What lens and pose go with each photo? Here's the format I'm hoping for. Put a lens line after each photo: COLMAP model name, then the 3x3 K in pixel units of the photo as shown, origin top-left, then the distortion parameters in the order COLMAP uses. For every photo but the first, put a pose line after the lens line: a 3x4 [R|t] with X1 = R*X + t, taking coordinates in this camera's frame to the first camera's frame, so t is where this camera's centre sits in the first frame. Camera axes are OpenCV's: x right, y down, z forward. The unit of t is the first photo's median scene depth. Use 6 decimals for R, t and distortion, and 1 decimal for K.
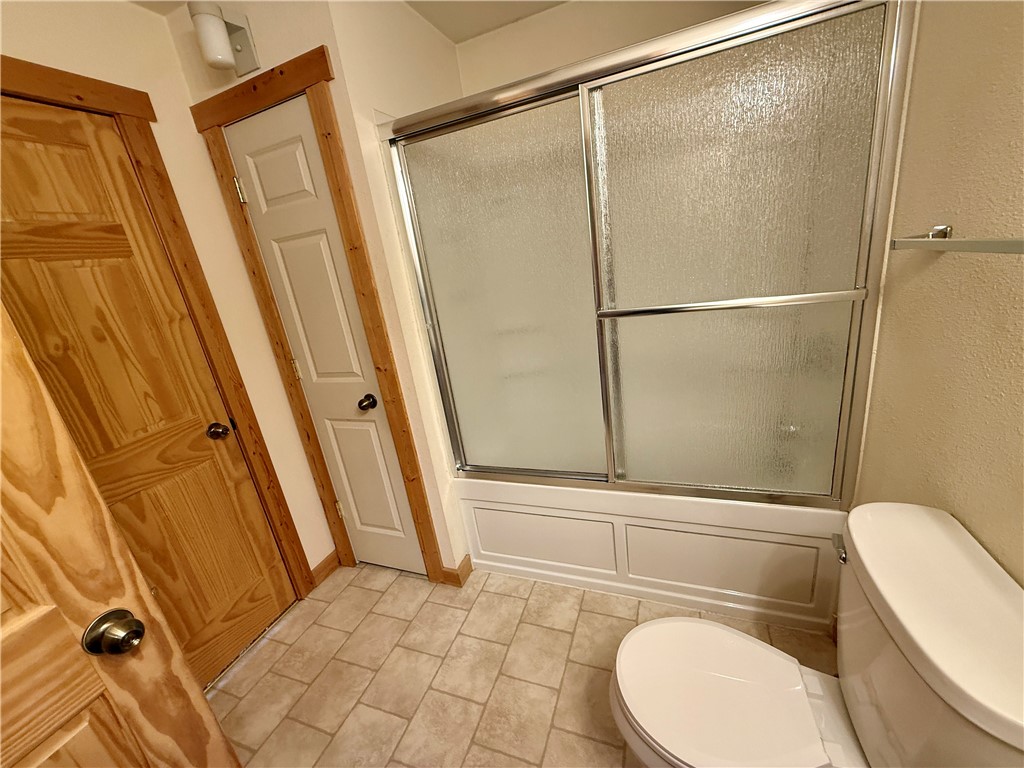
lens RADIAL K [[406.1, 0, 509.6], [0, 406.1, 386.1], [0, 0, 1]] dist [0.001491, -0.000318]
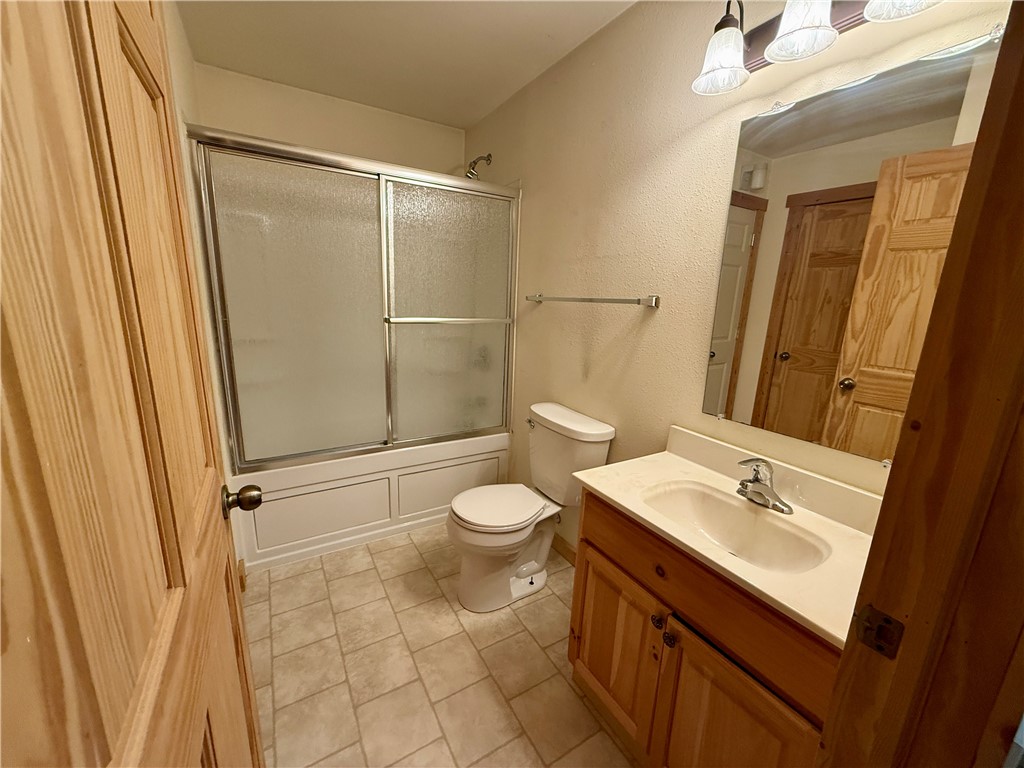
lens RADIAL K [[406.1, 0, 514.8], [0, 406.1, 385.0], [0, 0, 1]] dist [0.001491, -0.000318]
pose [[0.598113, -0.014911, 0.801273, -0.610167], [0.124231, 0.989466, -0.074320, 0.197707], [-0.791725, 0.143994, 0.593665, -0.187708]]
